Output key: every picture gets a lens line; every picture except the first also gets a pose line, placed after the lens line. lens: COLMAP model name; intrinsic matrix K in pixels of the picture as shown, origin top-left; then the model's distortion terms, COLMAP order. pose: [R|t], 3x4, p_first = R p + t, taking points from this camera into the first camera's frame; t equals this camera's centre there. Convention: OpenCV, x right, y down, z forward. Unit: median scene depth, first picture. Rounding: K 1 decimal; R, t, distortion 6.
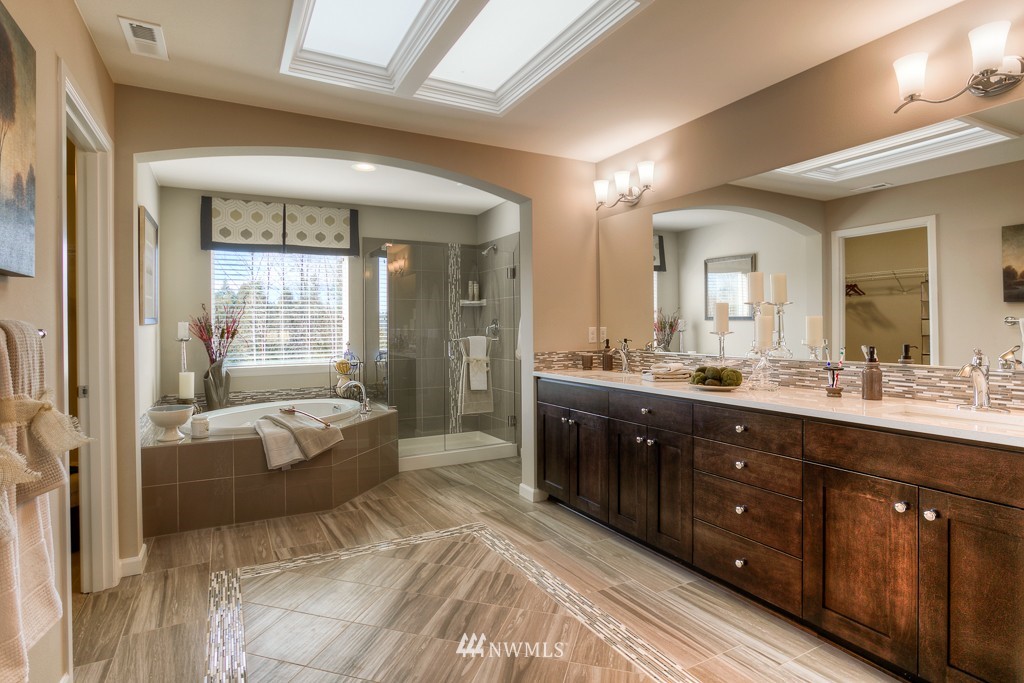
lens RADIAL K [[526.0, 0, 509.8], [0, 526.0, 339.8], [0, 0, 1]] dist [-0.108736, 0.058234]
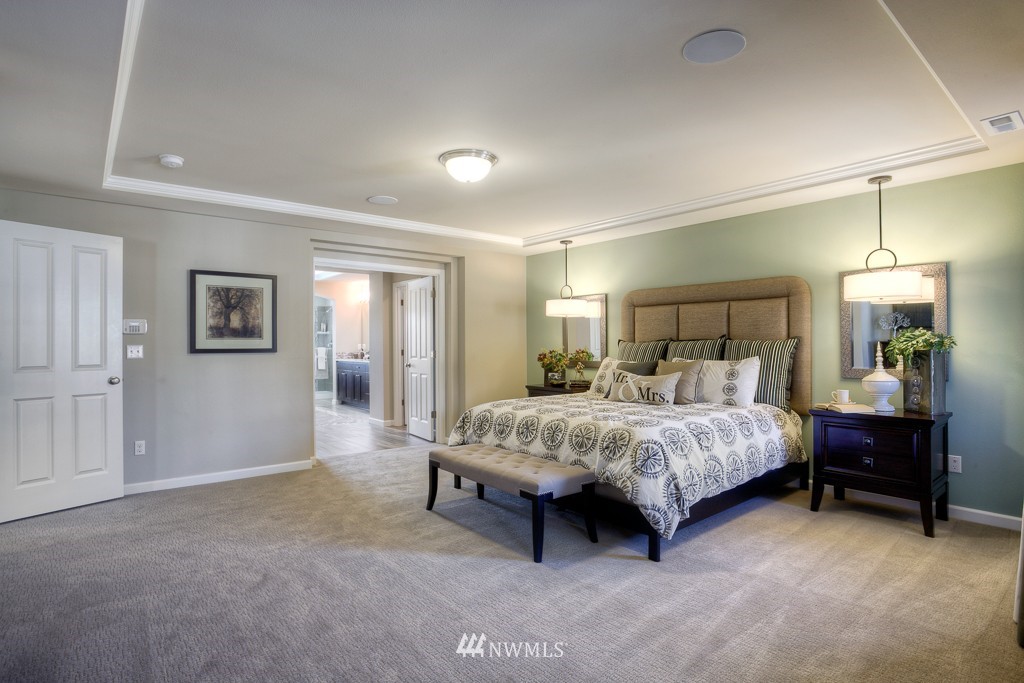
lens RADIAL K [[526.0, 0, 509.8], [0, 526.0, 339.8], [0, 0, 1]] dist [-0.108736, 0.058234]
pose [[0.981090, 0.005210, 0.193482, 0.325097], [0.000111, 0.999622, -0.027483, 0.023666], [-0.193552, 0.026984, 0.980719, -1.525691]]
